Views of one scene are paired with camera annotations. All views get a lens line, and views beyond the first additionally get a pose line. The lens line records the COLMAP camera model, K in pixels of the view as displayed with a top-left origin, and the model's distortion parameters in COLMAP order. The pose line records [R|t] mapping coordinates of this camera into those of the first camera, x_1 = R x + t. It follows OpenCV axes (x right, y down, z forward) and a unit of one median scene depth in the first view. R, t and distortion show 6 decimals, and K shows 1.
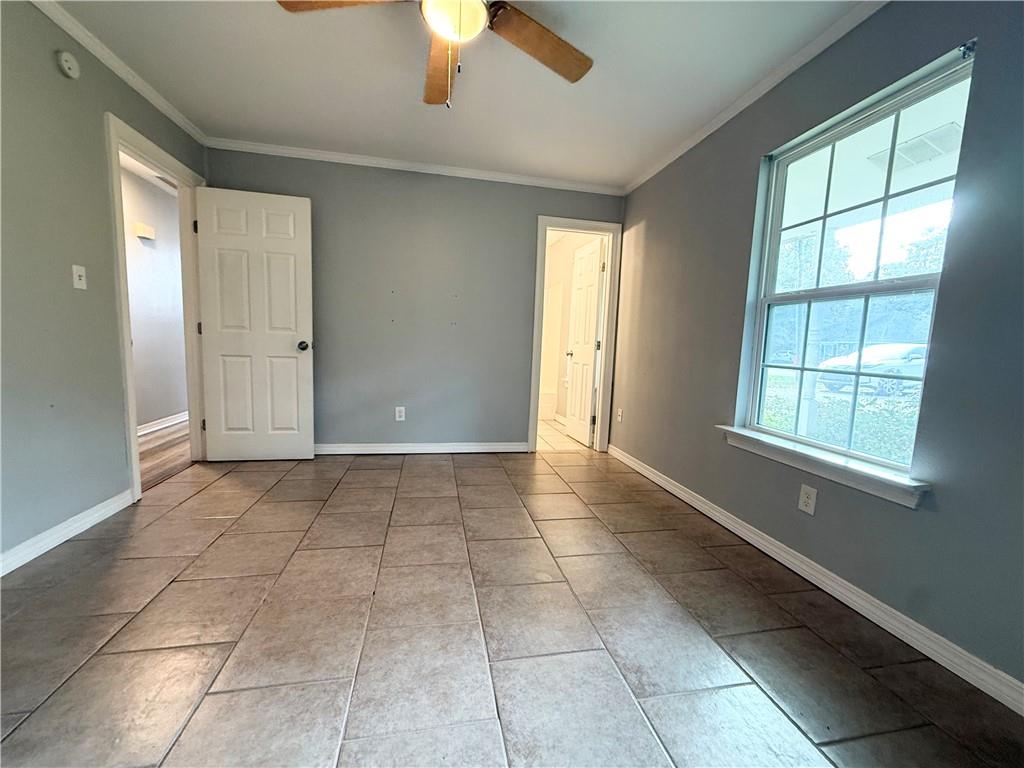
lens RADIAL K [[412.6, 0, 512.6], [0, 412.6, 387.4], [0, 0, 1]] dist [0.000655, 0.000113]
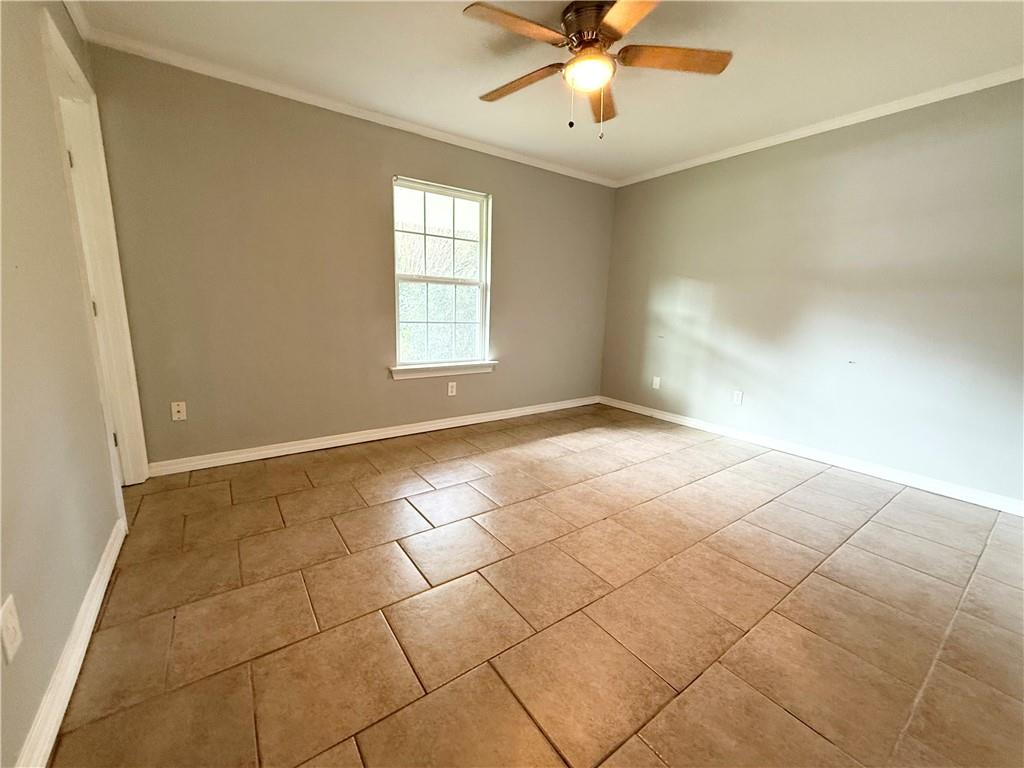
lens RADIAL K [[412.6, 0, 512.6], [0, 412.6, 387.4], [0, 0, 1]] dist [0.000655, 0.000113]
pose [[-0.419756, -0.223566, 0.879672, -1.272603], [0.058933, 0.960431, 0.272212, -0.282140], [-0.905722, 0.166104, -0.389971, 1.702657]]
